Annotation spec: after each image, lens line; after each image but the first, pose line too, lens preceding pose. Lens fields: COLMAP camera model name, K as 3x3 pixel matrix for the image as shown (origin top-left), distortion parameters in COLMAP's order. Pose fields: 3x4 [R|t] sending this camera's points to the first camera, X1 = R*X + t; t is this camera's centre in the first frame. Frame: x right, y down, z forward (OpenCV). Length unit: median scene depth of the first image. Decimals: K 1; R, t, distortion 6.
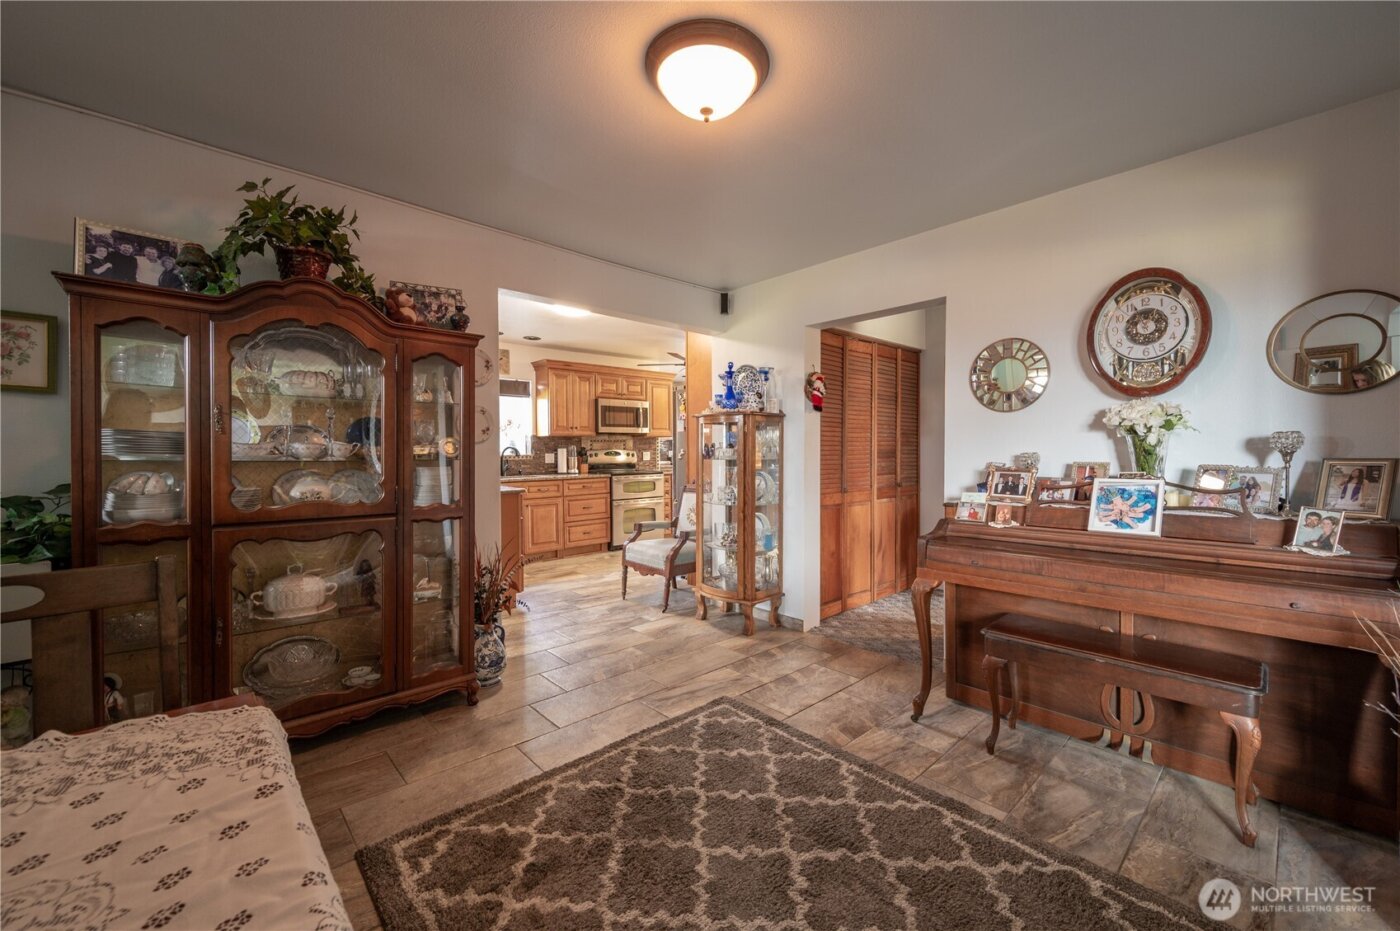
lens RADIAL K [[557.3, 0, 694.9], [0, 557.3, 454.9], [0, 0, 1]] dist [0.000863, 0.000009]
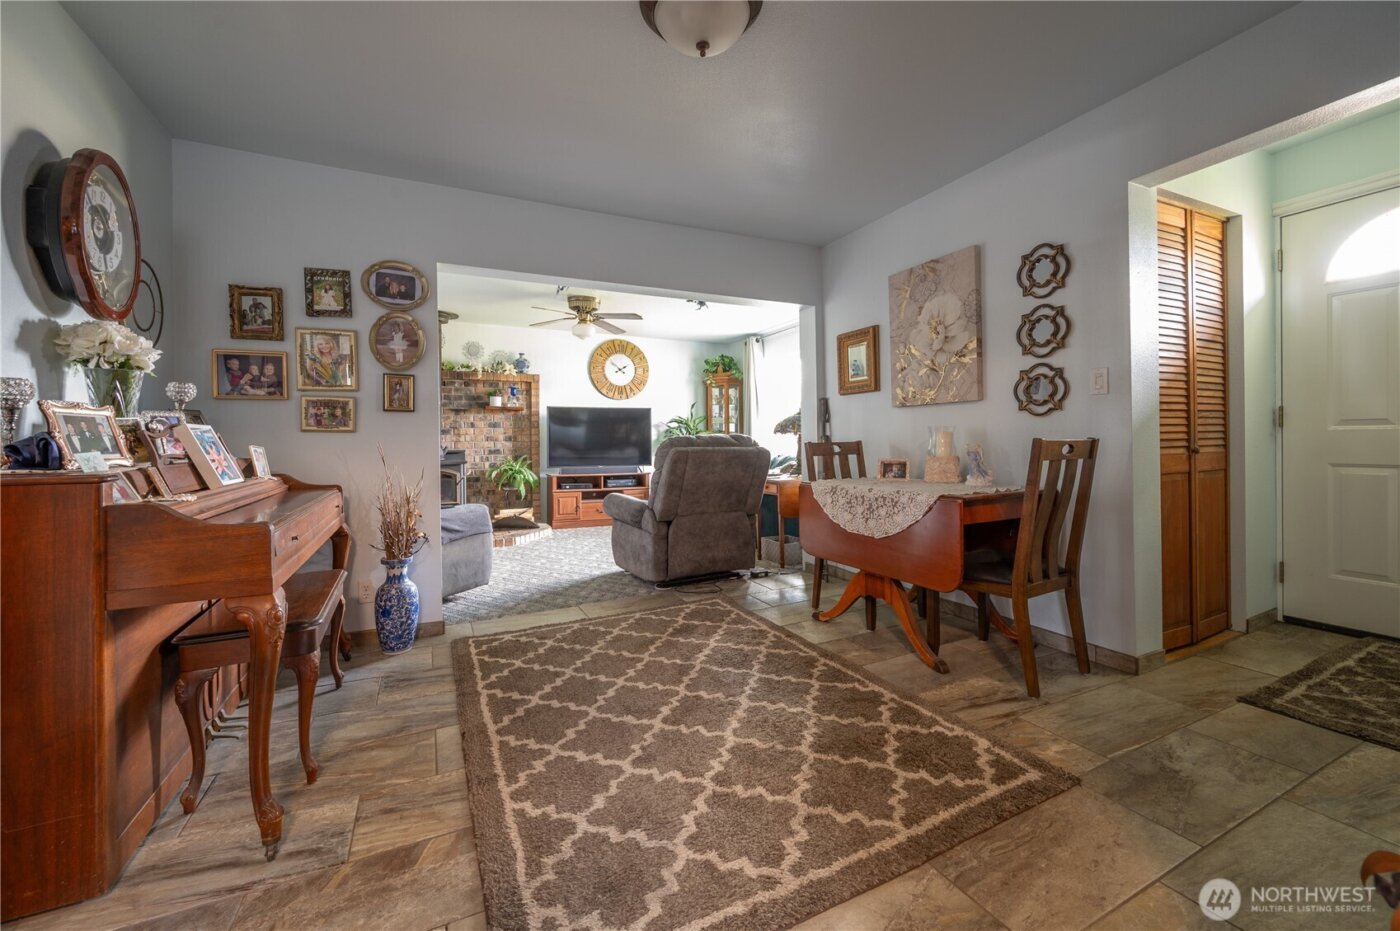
lens RADIAL K [[557.3, 0, 689.0], [0, 557.3, 442.4], [0, 0, 1]] dist [0.000863, 0.000009]
pose [[-0.954631, 0.017491, 0.297279, -0.236180], [0.021028, 0.999741, 0.008703, 0.095855], [-0.297049, 0.014559, -0.954751, 1.932067]]
